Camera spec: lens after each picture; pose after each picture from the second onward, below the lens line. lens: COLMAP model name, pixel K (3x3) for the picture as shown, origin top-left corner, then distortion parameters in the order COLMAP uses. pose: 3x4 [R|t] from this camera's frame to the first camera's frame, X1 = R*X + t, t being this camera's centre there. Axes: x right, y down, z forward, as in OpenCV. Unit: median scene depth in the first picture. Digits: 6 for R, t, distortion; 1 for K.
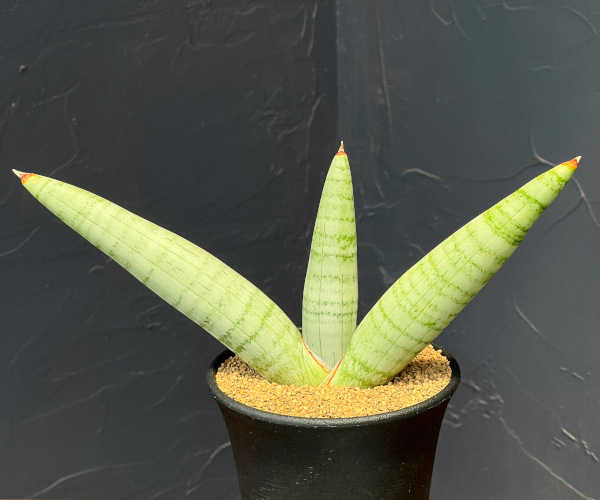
lens RADIAL K [[1743.3, 0, 300.0], [0, 1743.3, 250.0], [0, 0, 1]] dist [-0.771448, 15.475630]
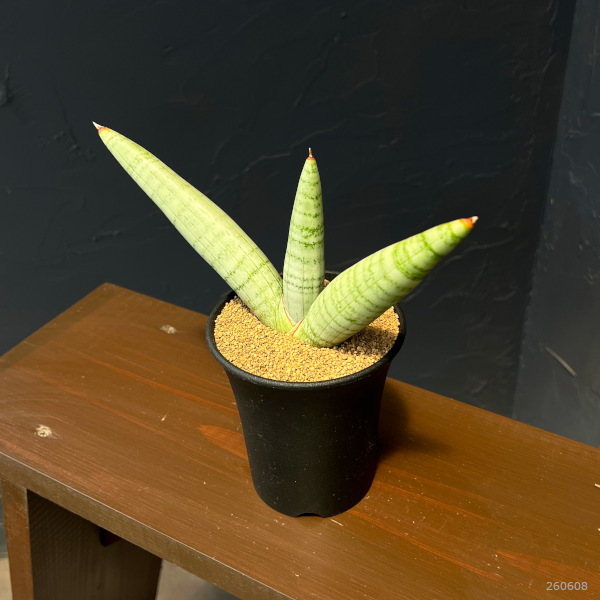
lens RADIAL K [[755.8, 0, 324.9], [0, 755.8, 301.0], [0, 0, 1]] dist [0.174798, -0.517219]
pose [[0.903438, 0.244421, -0.352219, 0.230046], [-0.135479, 0.942228, 0.306353, -0.120605], [0.406750, -0.229053, 0.884358, 0.530528]]
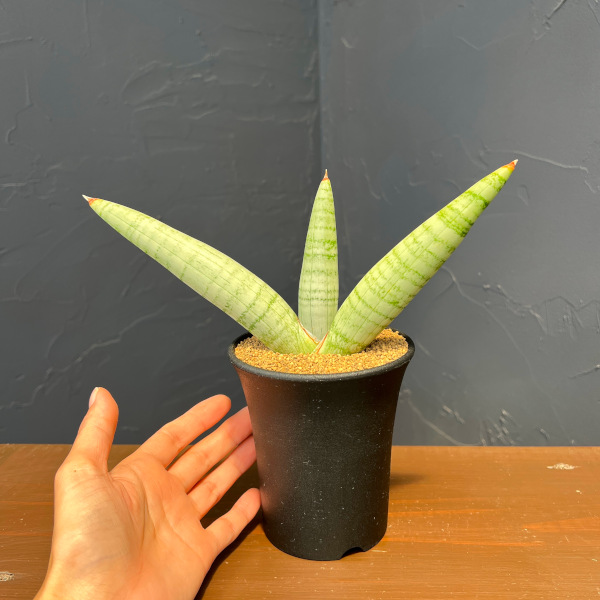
lens RADIAL K [[635.3, 0, 319.7], [0, 635.3, 291.3], [0, 0, 1]] dist [0.129412, -0.287476]
pose [[0.999874, -0.005404, 0.014906, 0.011055], [0.006831, 0.995221, -0.097406, 0.078834], [-0.014309, 0.097495, 0.995133, 0.507623]]
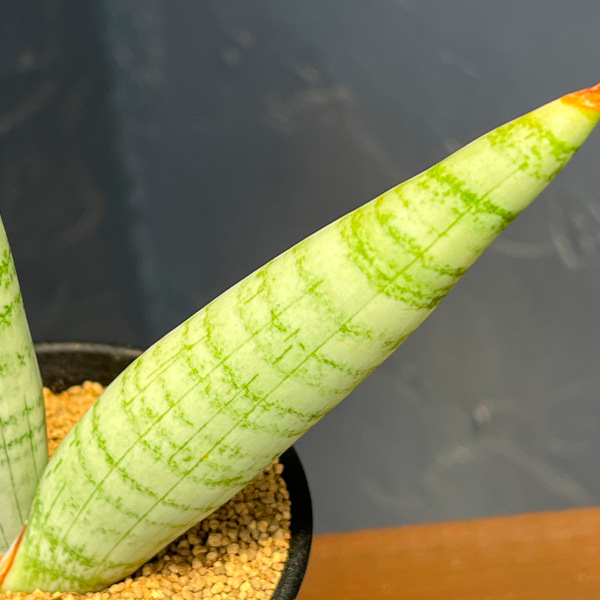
lens RADIAL K [[1792.4, 0, 300.0], [0, 1792.4, 300.0], [0, 0, 1]] dist [0.195911, 0.327596]
pose [[0.988734, -0.127356, 0.078646, 0.062941], [0.094188, 0.937722, 0.334375, -0.127054], [-0.116333, -0.323200, 0.939153, 0.613953]]
